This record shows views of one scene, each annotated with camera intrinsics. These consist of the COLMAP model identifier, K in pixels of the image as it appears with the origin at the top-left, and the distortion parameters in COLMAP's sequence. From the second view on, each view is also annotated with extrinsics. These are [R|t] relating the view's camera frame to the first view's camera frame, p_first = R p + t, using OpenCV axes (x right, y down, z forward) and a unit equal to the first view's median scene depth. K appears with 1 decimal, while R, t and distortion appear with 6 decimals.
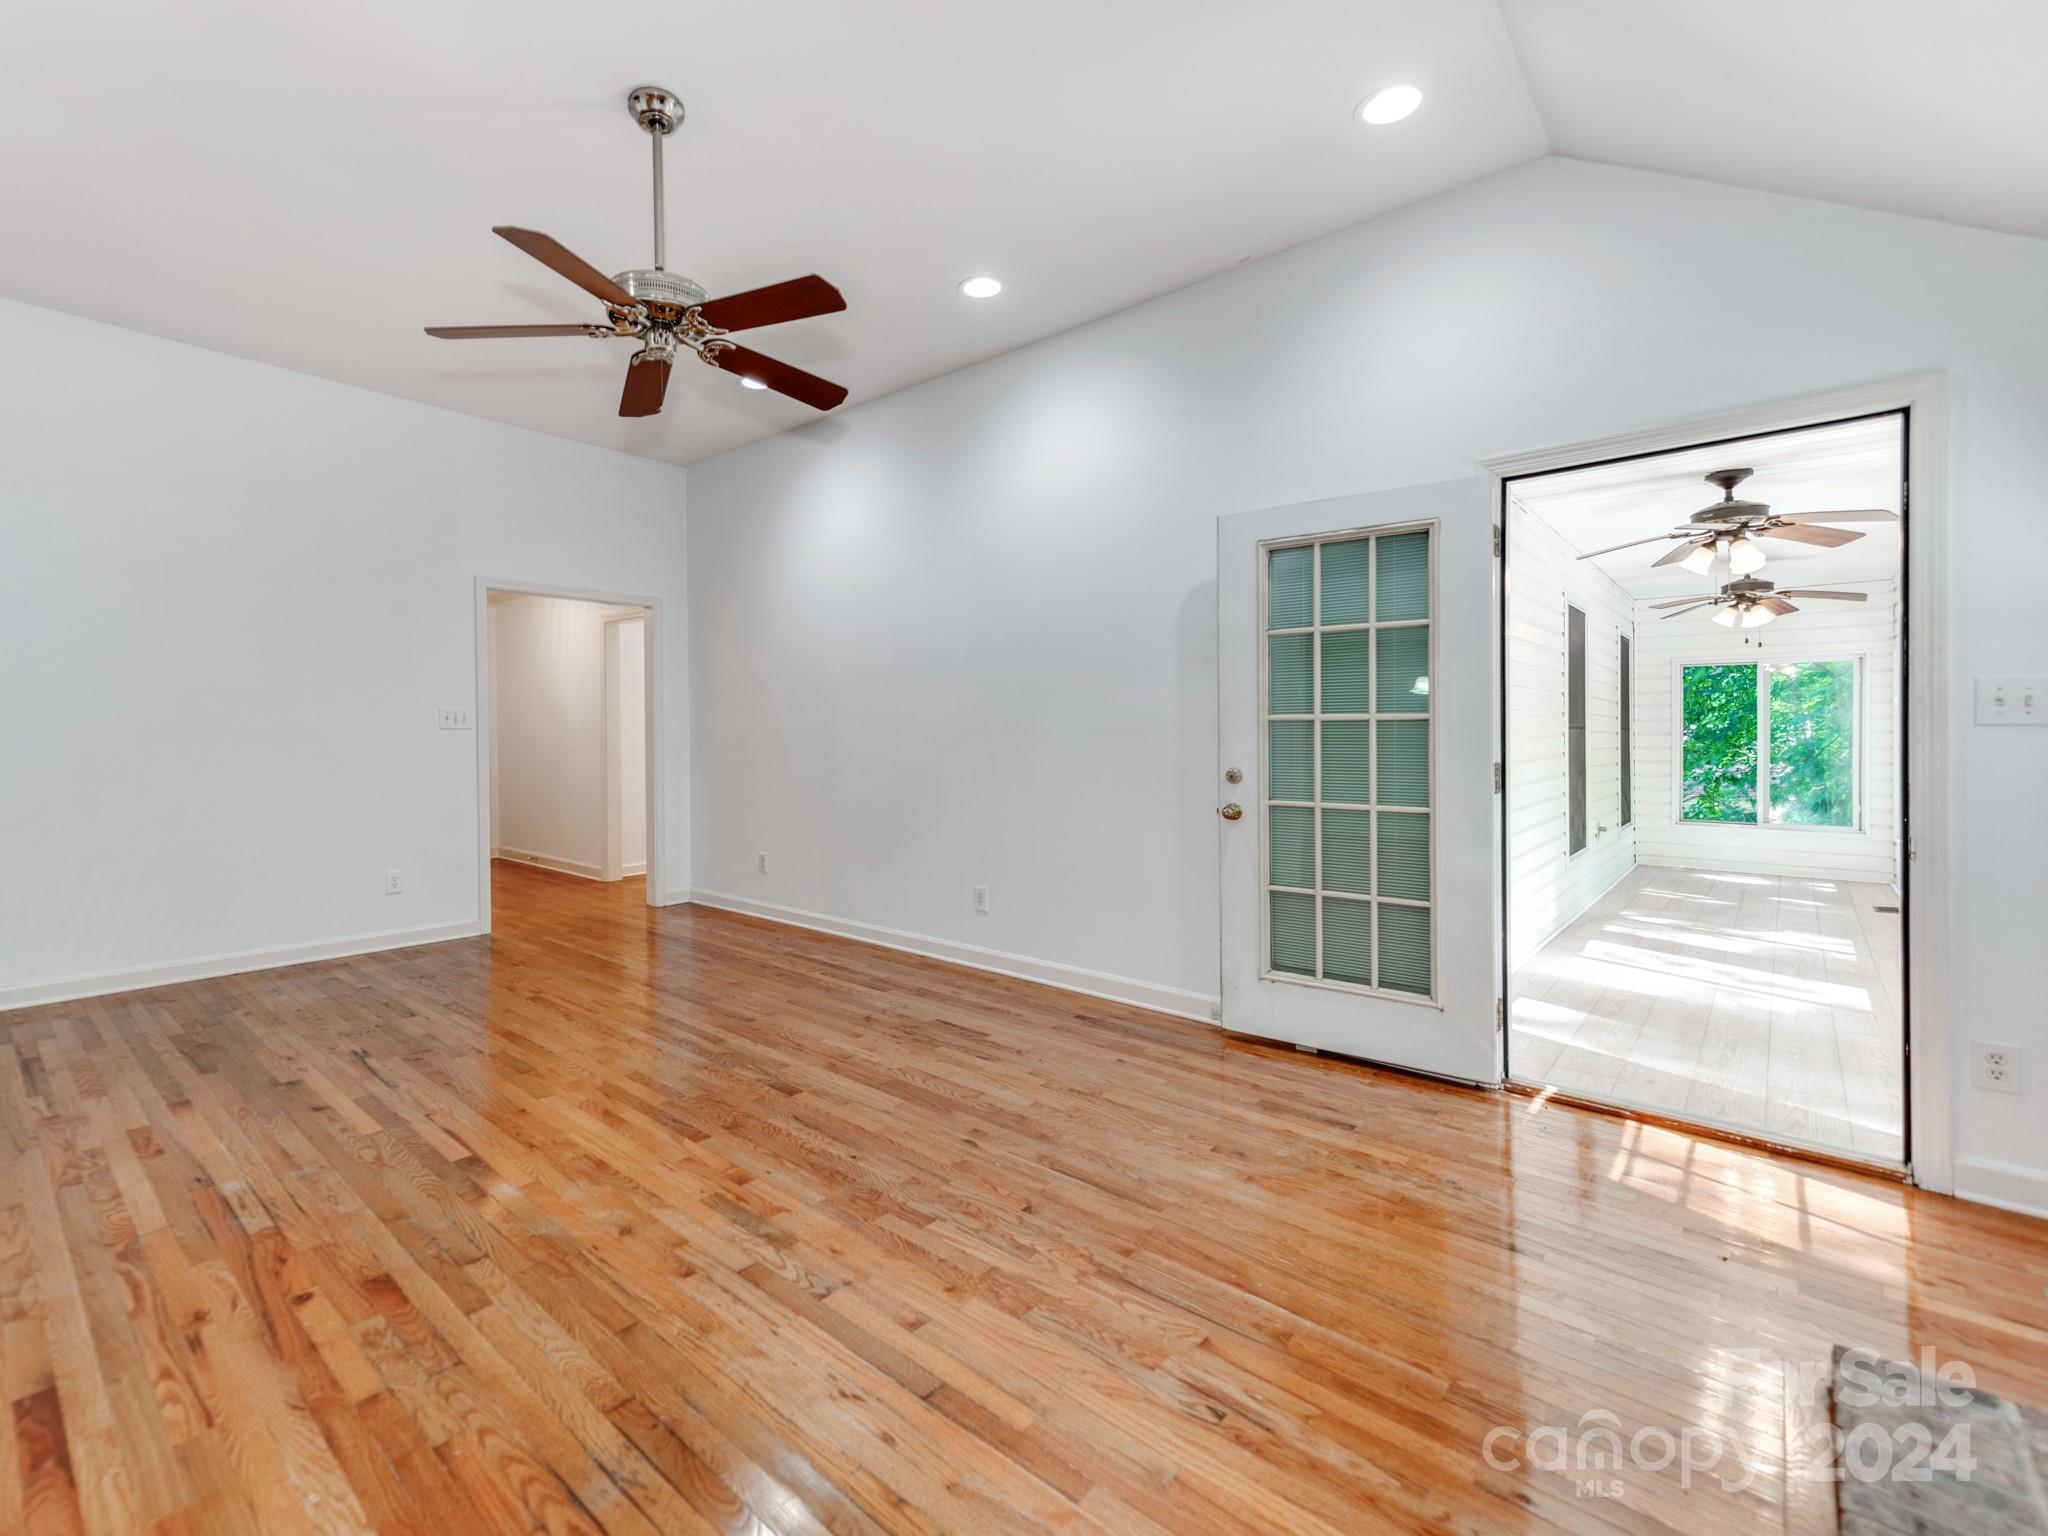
lens RADIAL K [[924.2, 0, 960.6], [0, 924.2, 730.1], [0, 0, 1]] dist [0.022702, -0.000668]
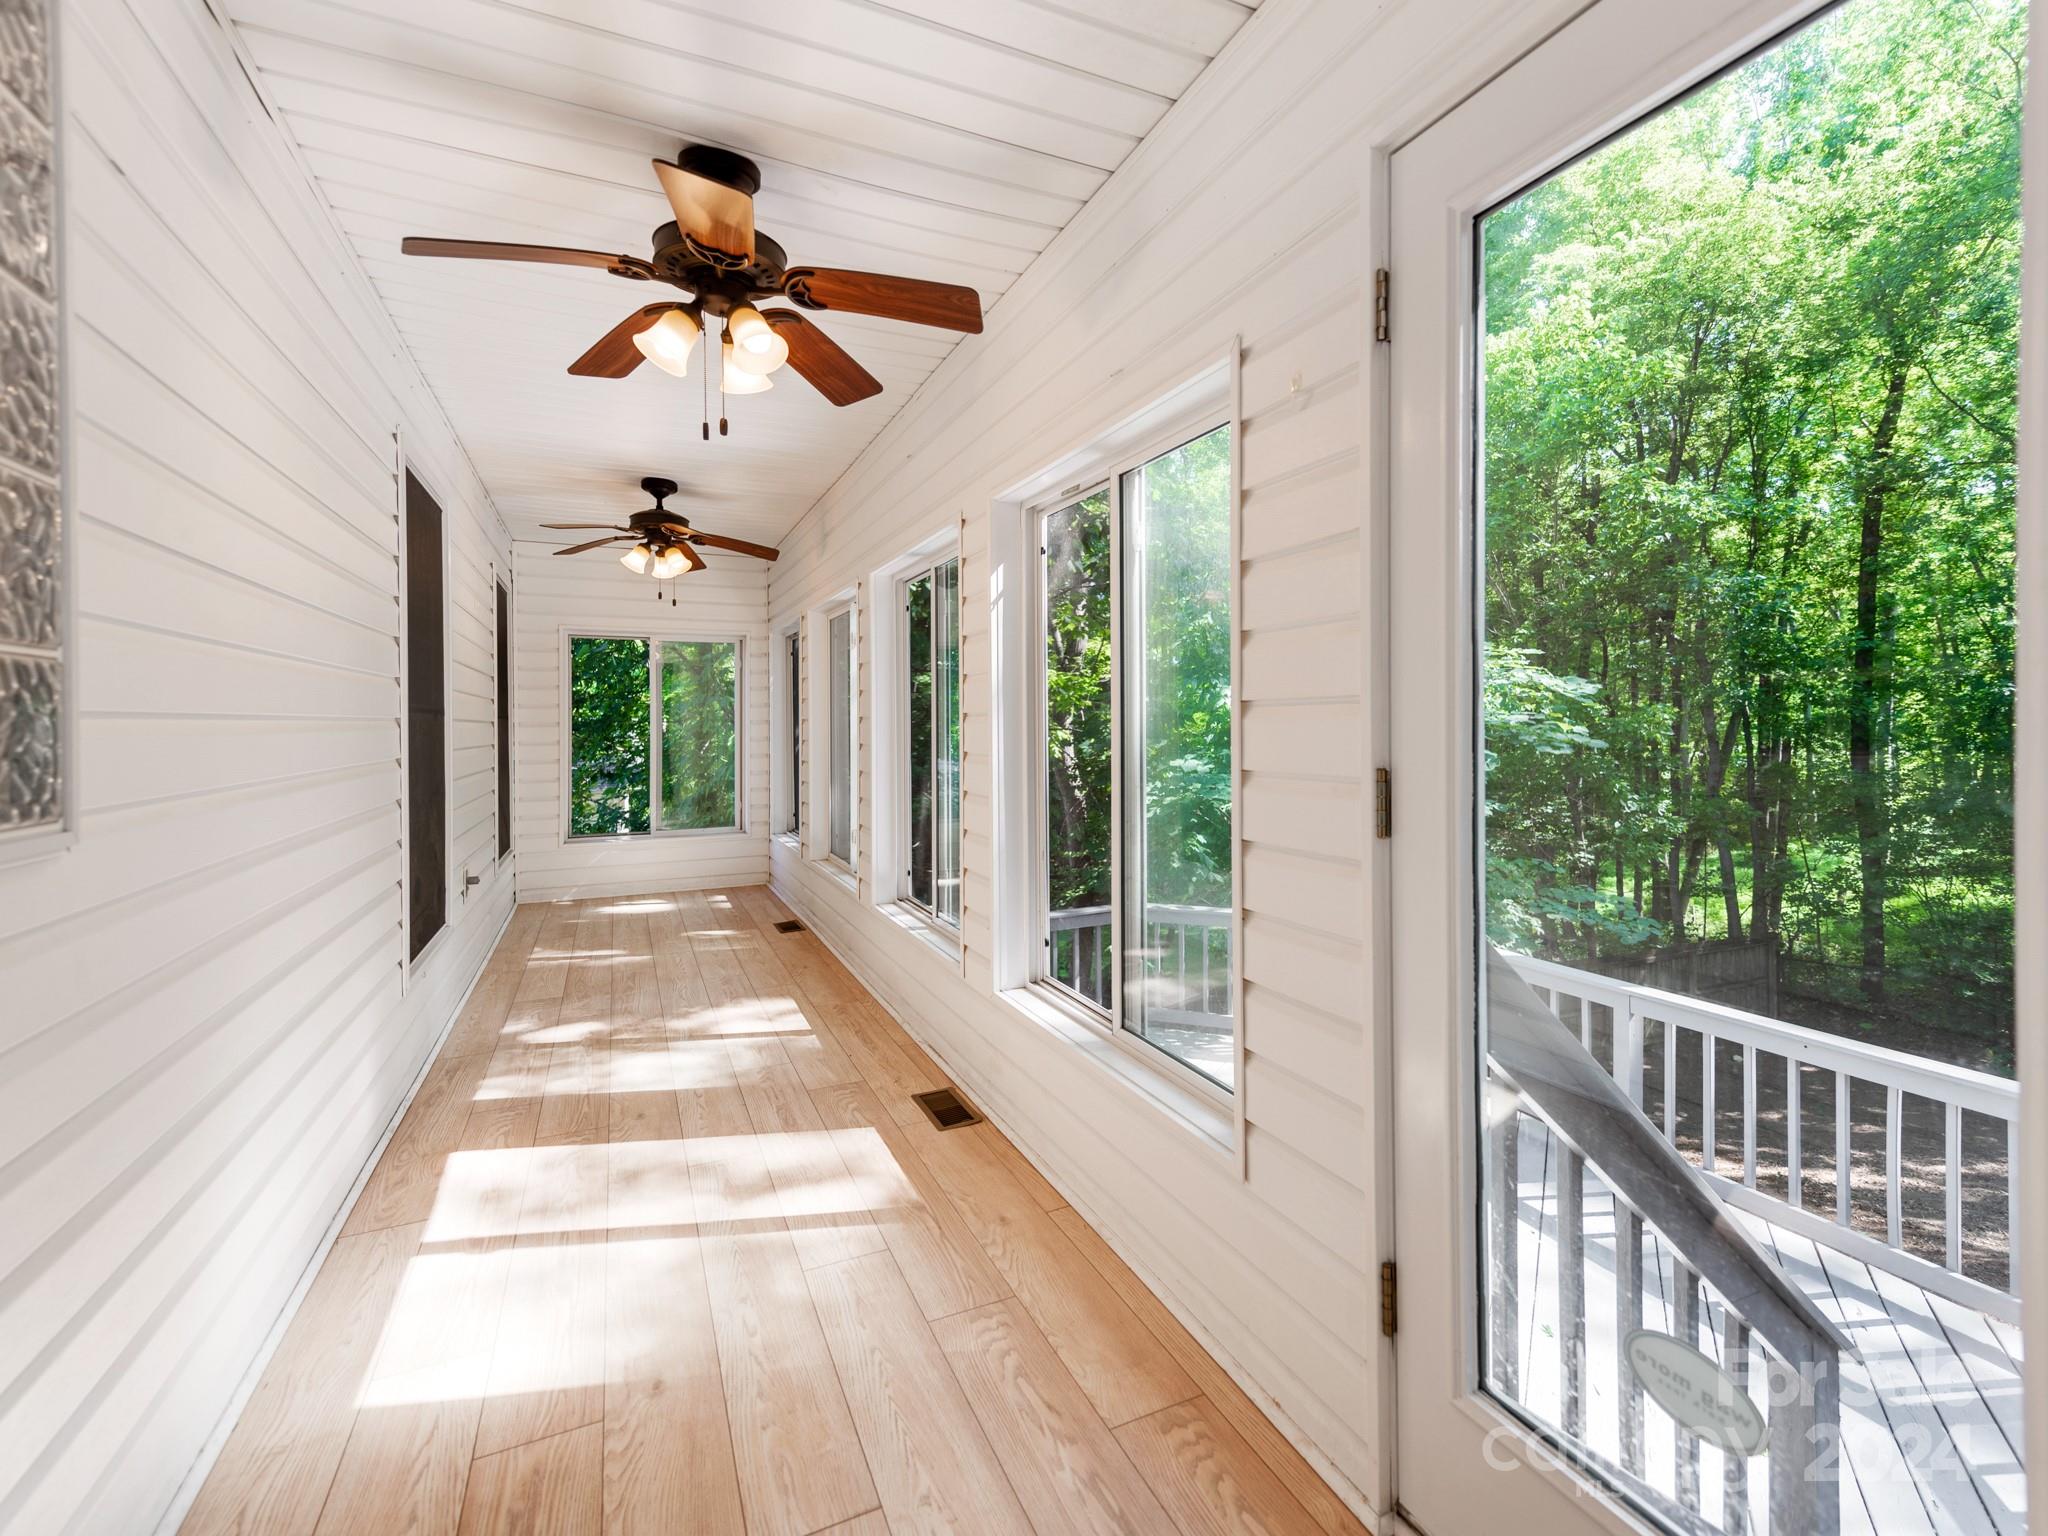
lens RADIAL K [[907.8, 0, 1052.9], [0, 907.8, 729.7], [0, 0, 1]] dist [-0.001799, -0.000129]
pose [[0.389709, -0.009020, 0.920894, 0.296075], [0.003738, 0.999959, 0.008212, 0.003701], [-0.920930, 0.000242, 0.389727, 0.428745]]
